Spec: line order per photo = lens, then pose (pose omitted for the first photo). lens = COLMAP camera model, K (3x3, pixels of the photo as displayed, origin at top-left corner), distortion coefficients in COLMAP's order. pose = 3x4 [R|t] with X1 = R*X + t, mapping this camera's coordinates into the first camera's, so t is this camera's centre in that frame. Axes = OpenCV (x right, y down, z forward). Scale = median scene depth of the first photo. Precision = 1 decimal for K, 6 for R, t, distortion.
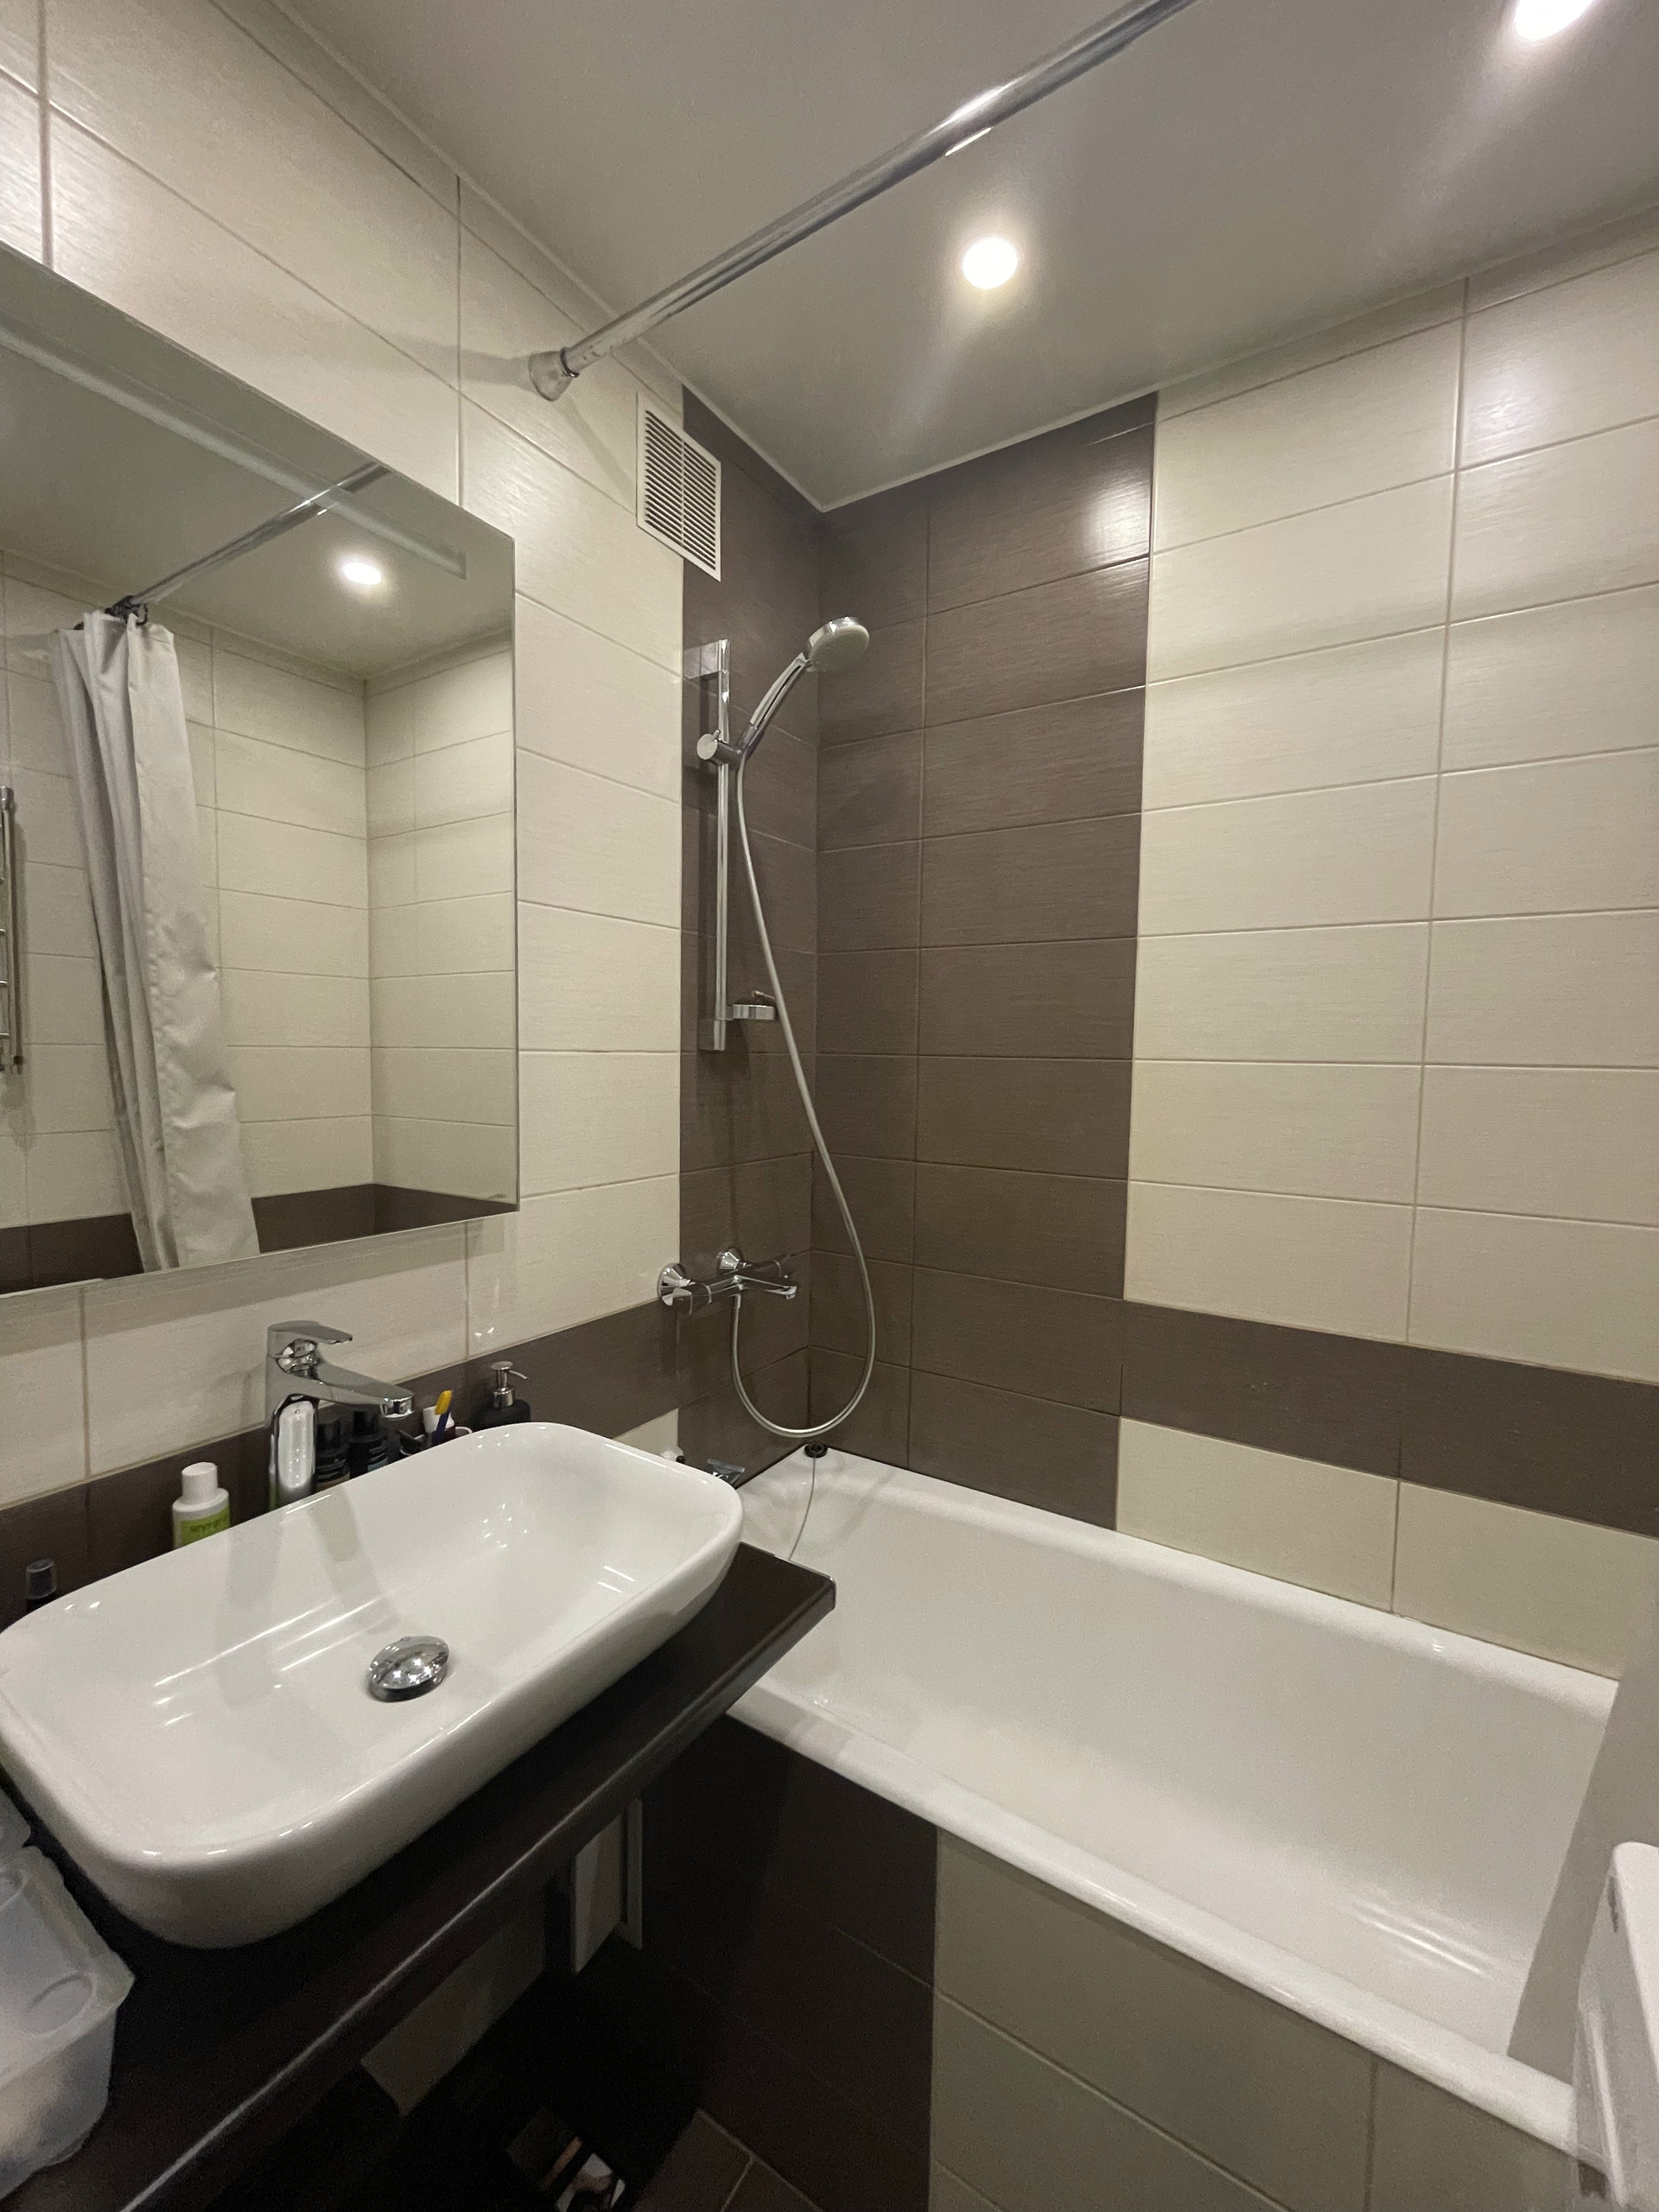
lens RADIAL K [[902.3, 0, 833.5], [0, 902.3, 1103.3], [0, 0, 1]] dist [-0.003232, 0.000064]
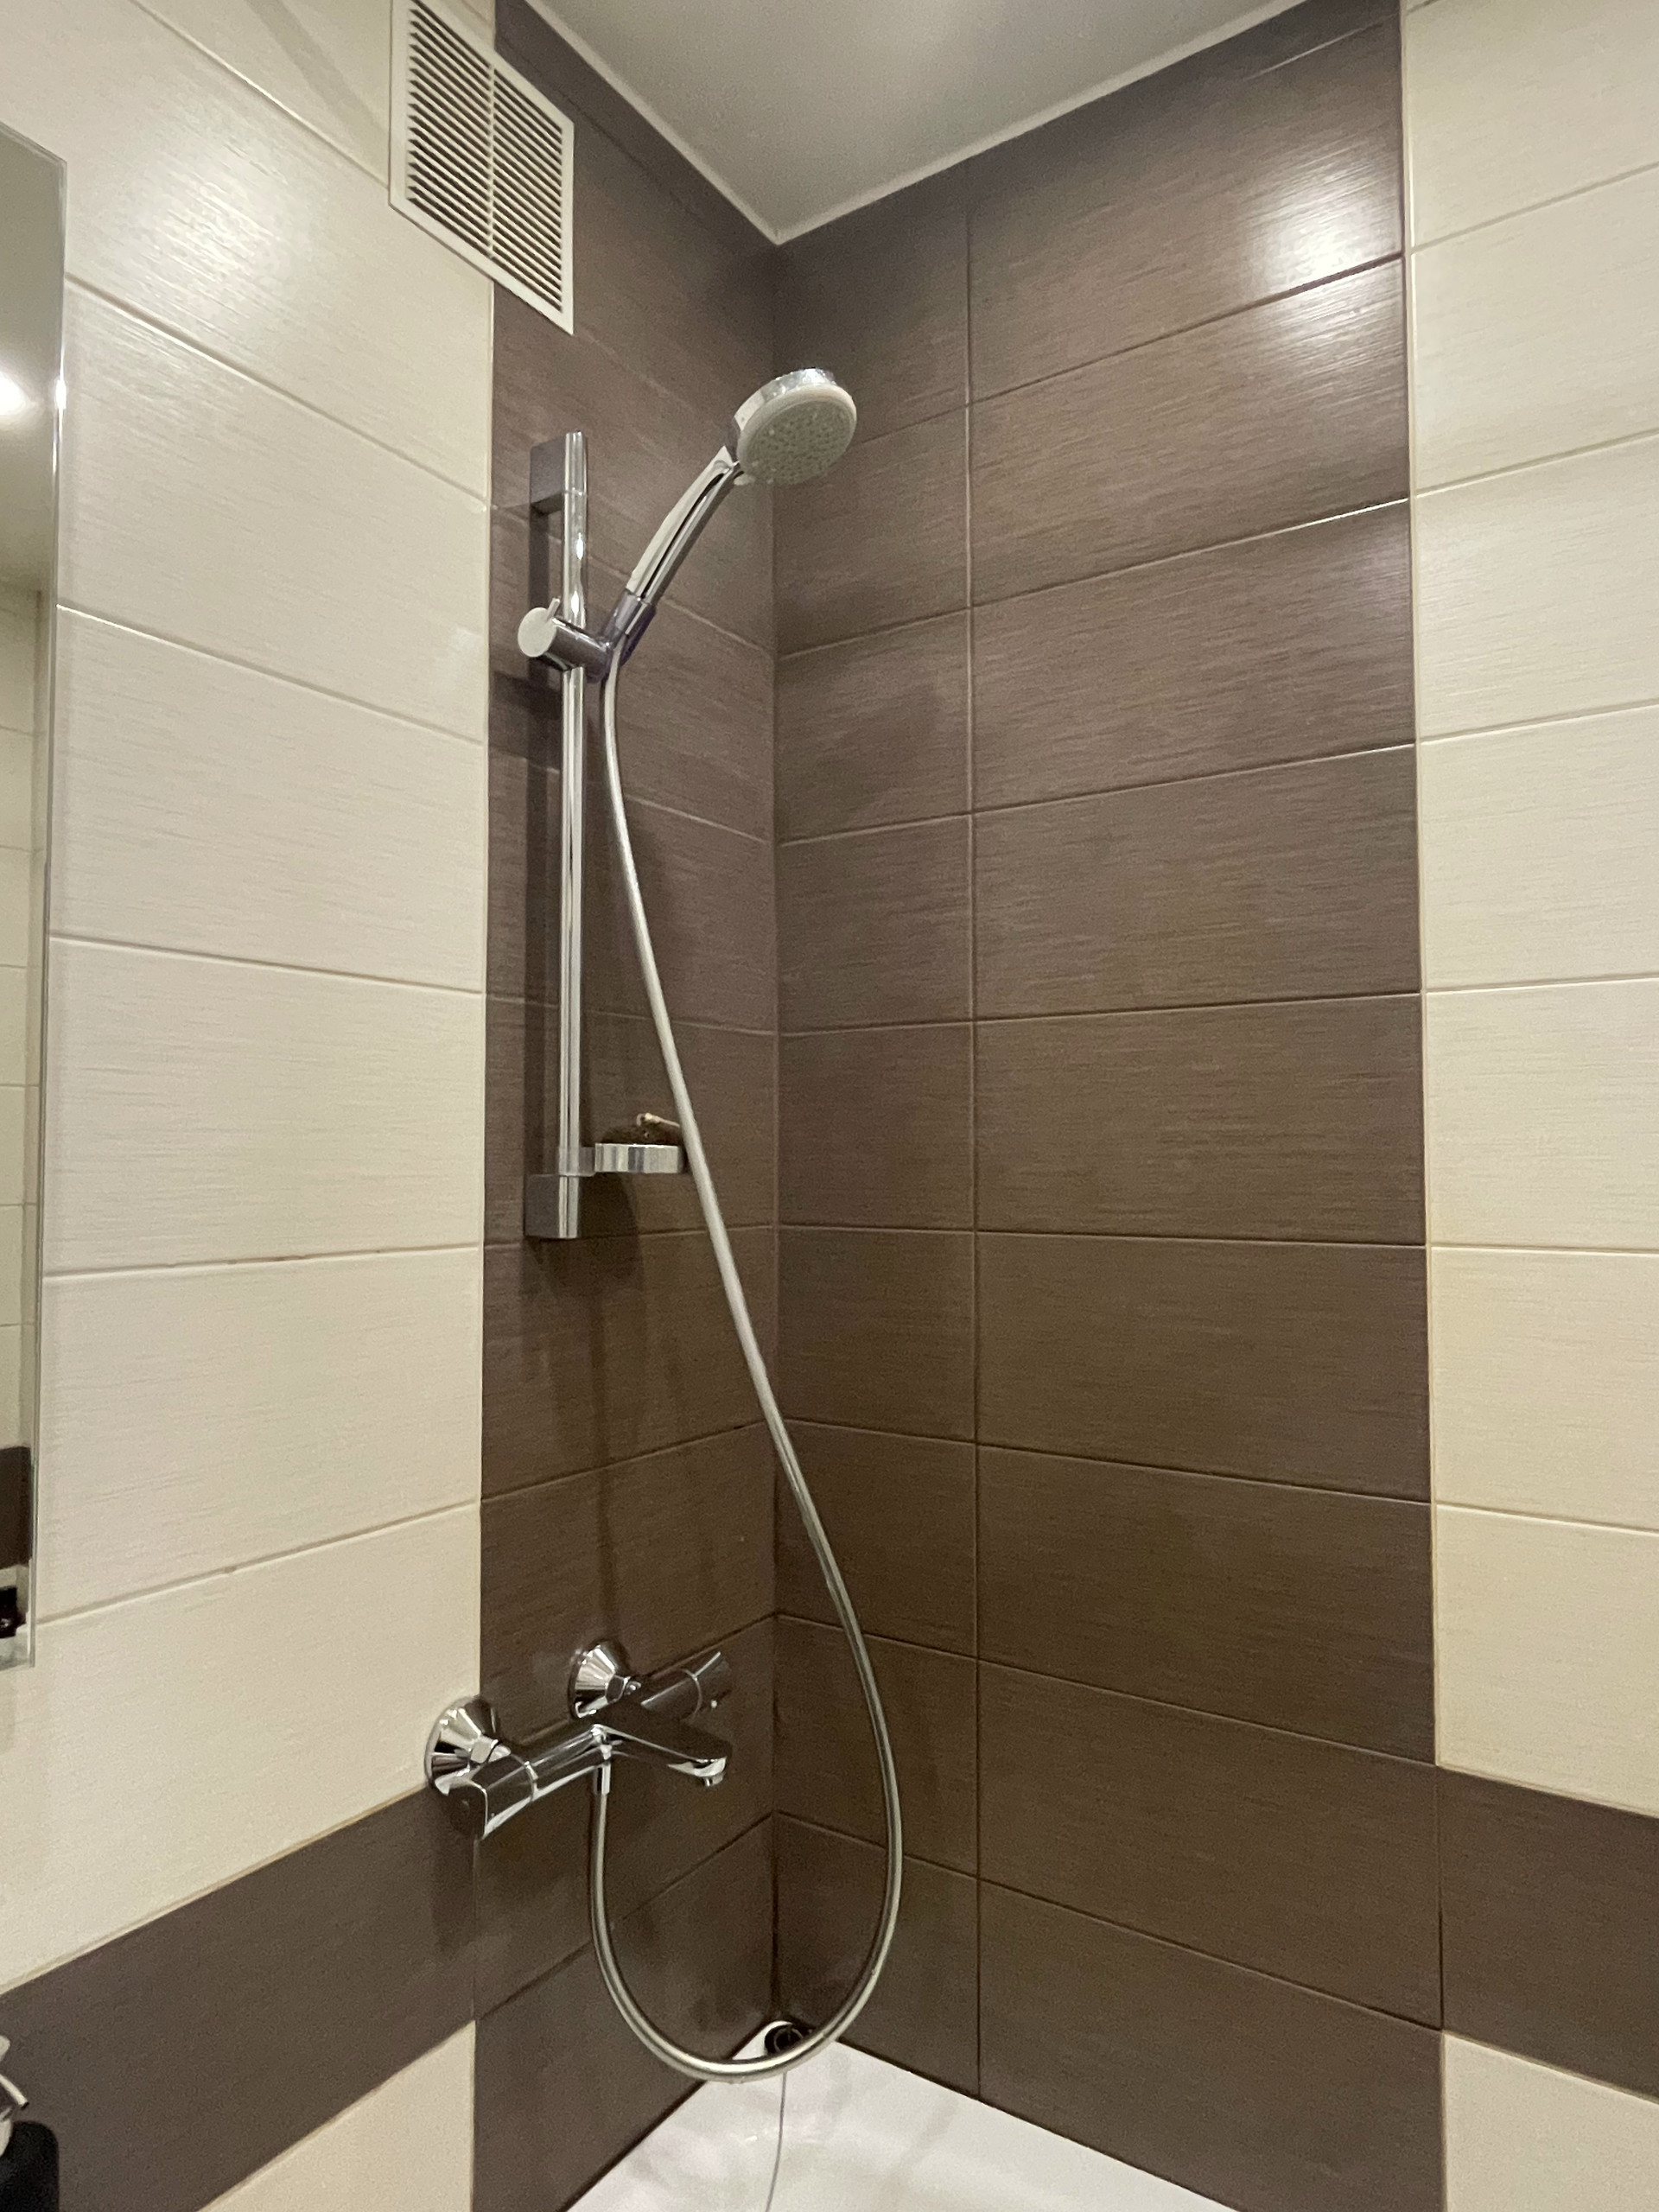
lens RADIAL K [[1308.0, 0, 834.1], [0, 1308.0, 1098.1], [0, 0, 1]] dist [0.003610, -0.006604]
pose [[0.999777, -0.017432, -0.011939, 0.027064], [0.016107, 0.994519, -0.103305, -0.058636], [0.013675, 0.103090, 0.994578, 0.294166]]
